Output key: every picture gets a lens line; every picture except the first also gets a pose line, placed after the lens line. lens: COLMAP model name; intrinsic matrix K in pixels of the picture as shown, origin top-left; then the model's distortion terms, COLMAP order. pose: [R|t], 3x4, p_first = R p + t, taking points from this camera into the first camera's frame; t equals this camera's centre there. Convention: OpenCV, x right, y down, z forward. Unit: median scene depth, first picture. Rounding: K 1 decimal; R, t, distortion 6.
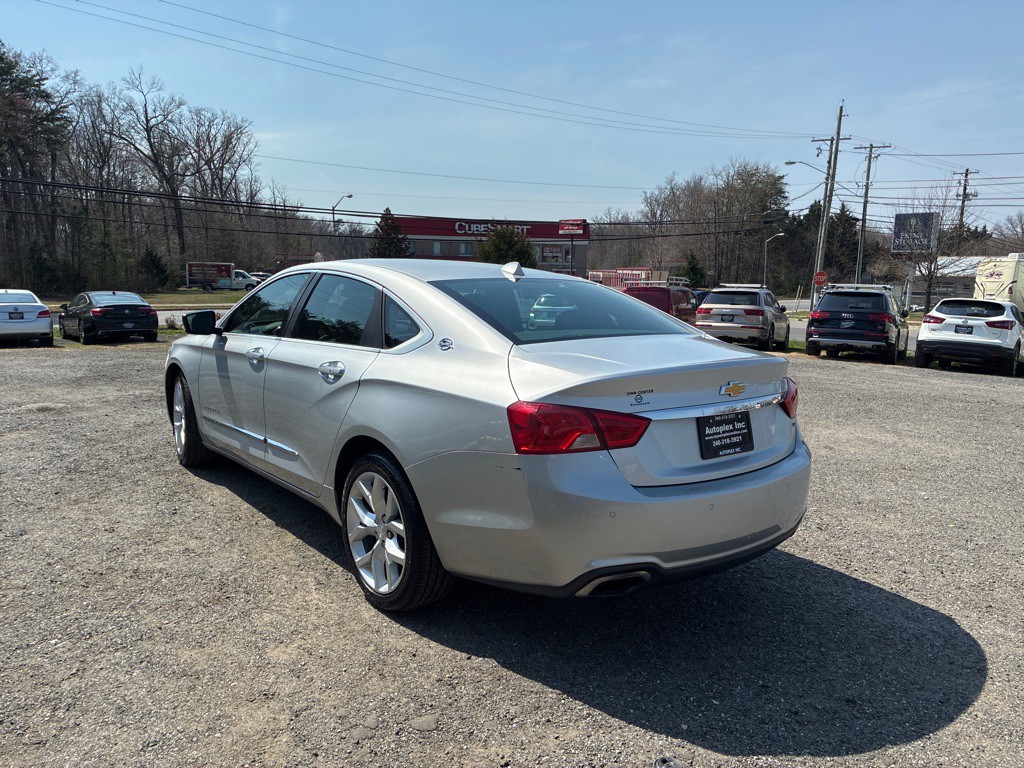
lens RADIAL K [[777.1, 0, 524.5], [0, 777.1, 384.0], [0, 0, 1]] dist [0.015890, -0.003158]
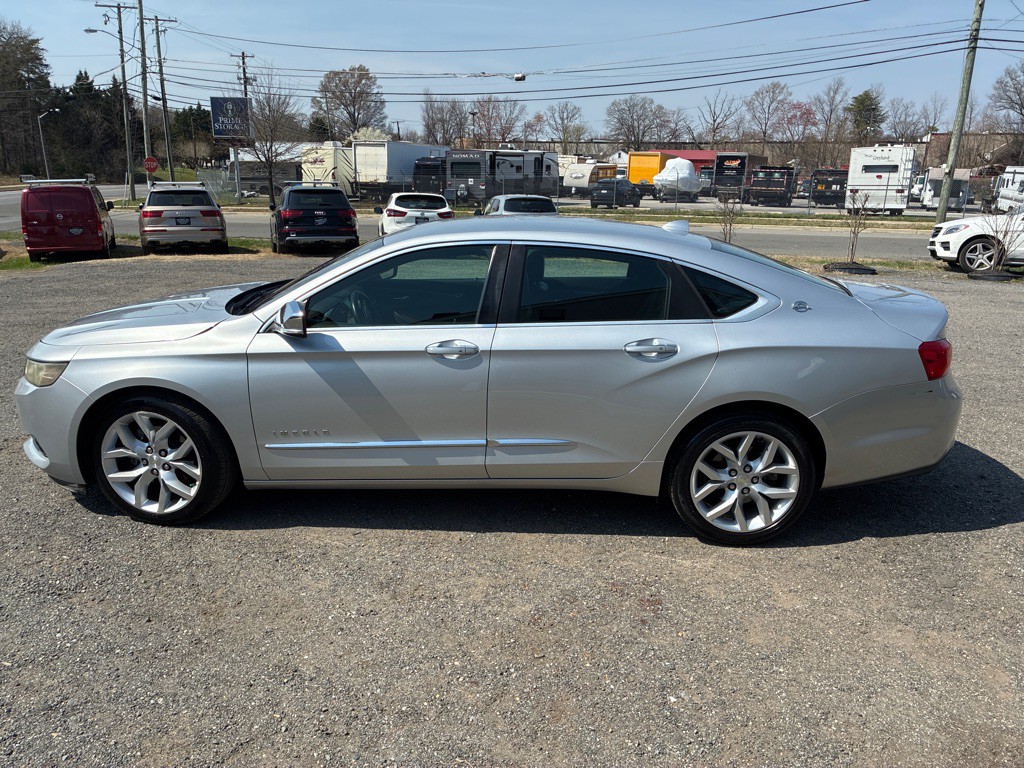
lens RADIAL K [[777.1, 0, 517.9], [0, 777.1, 383.8], [0, 0, 1]] dist [0.046102, -0.061380]
pose [[0.645004, -0.219140, 0.732084, -0.244876], [0.109233, 0.974602, 0.195495, -0.041782], [-0.756332, -0.046128, 0.652560, 0.106276]]
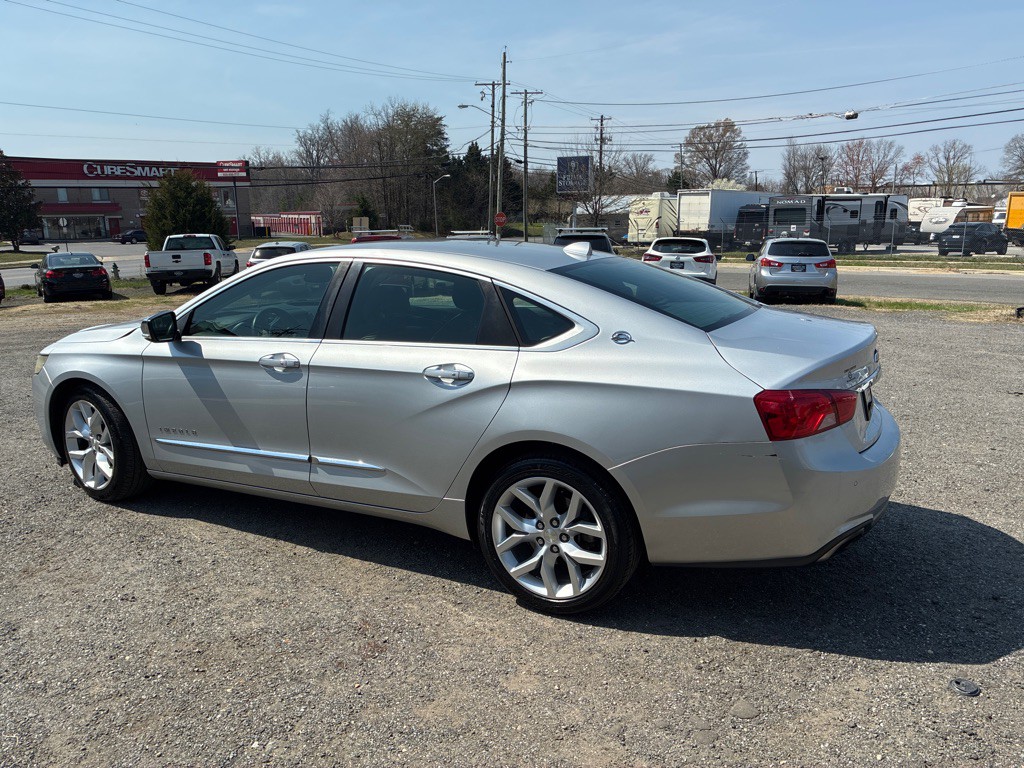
lens RADIAL K [[777.1, 0, 517.9], [0, 777.1, 383.8], [0, 0, 1]] dist [0.046102, -0.061380]
pose [[0.912136, -0.115145, 0.393383, -0.119049], [0.086667, 0.992212, 0.089470, -0.018030], [-0.400621, -0.047516, 0.915011, 0.029367]]
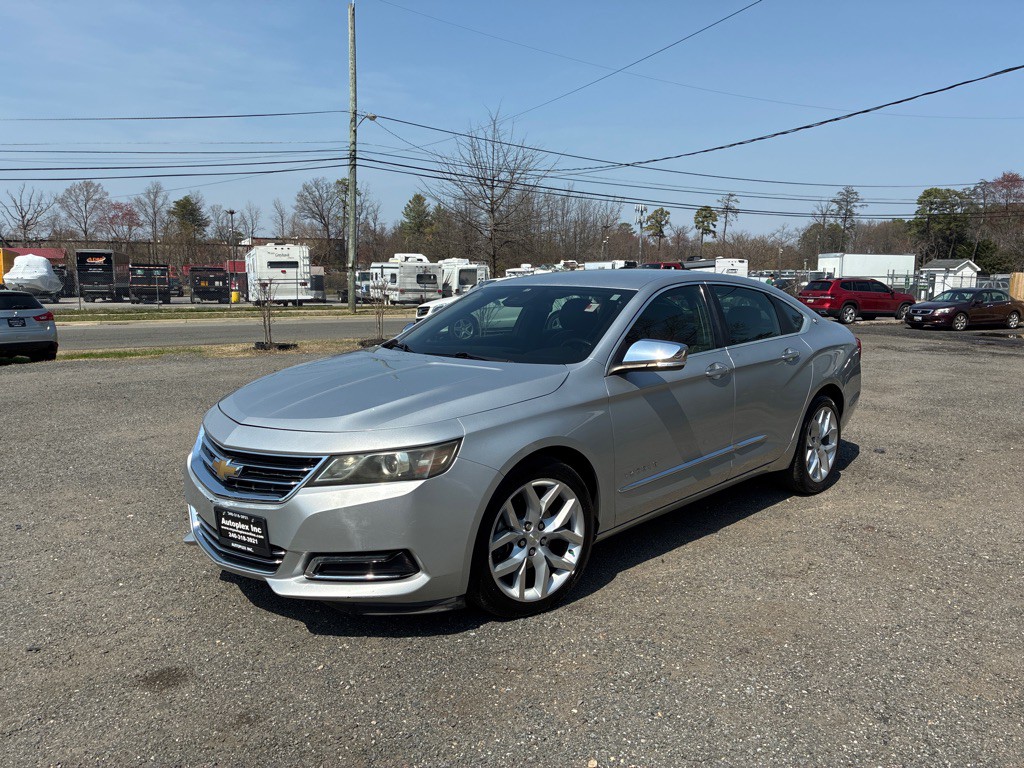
lens RADIAL K [[777.1, 0, 524.5], [0, 777.1, 384.0], [0, 0, 1]] dist [0.015890, -0.003158]
pose [[-0.125030, -0.163033, 0.978666, -0.339577], [0.133137, 0.974728, 0.179386, -0.061037], [-0.983180, 0.152725, -0.100165, 0.356318]]
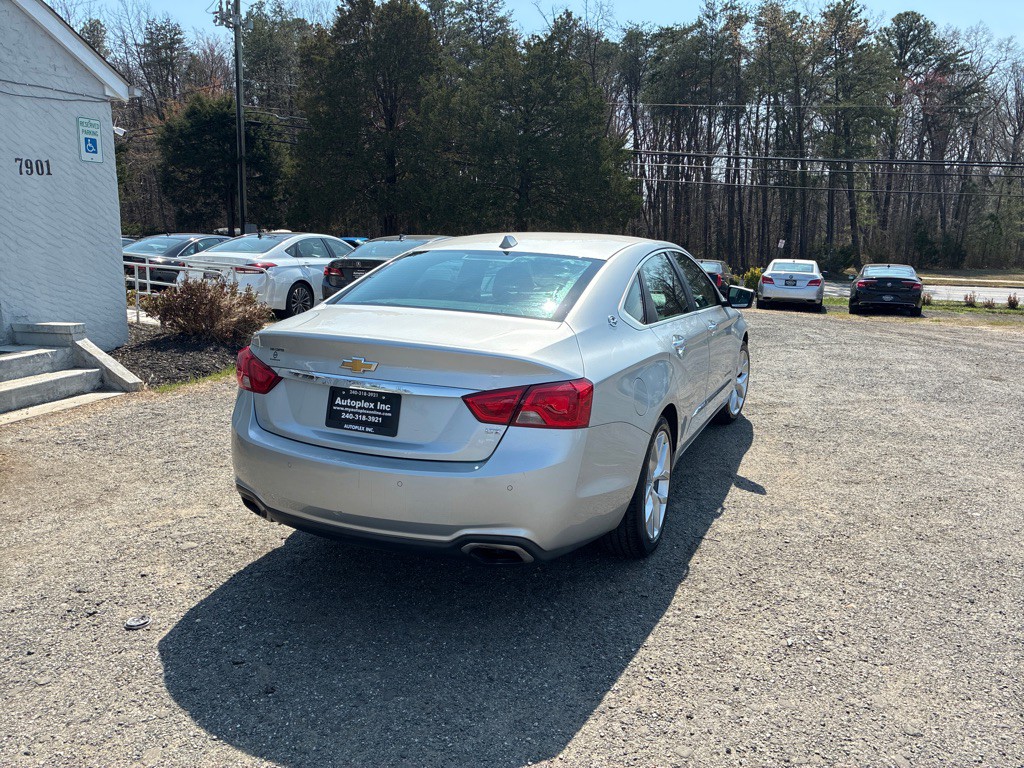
lens RADIAL K [[775.3, 0, 512.0], [0, 775.3, 384.0], [0, 0, 1]] dist [0.083233, -0.115383]
pose [[0.453007, 0.168029, -0.875529, 0.219993], [-0.139848, 0.983313, 0.116355, -0.020185], [0.880470, 0.069731, 0.468946, 0.127850]]
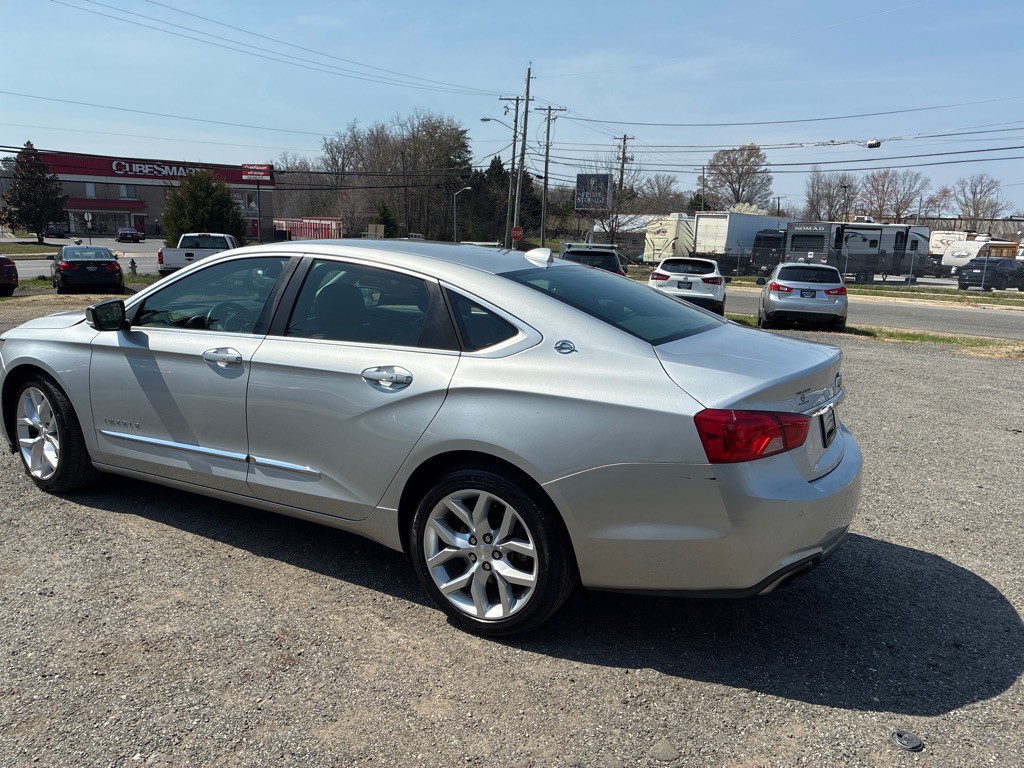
lens RADIAL K [[777.0, 0, 512.0], [0, 777.0, 384.0], [0, 0, 1]] dist [0.044630, -0.056125]
pose [[0.926057, -0.062347, 0.372198, -0.098939], [0.039023, 0.996792, 0.069881, -0.014506], [-0.375361, -0.050189, 0.925519, 0.030865]]
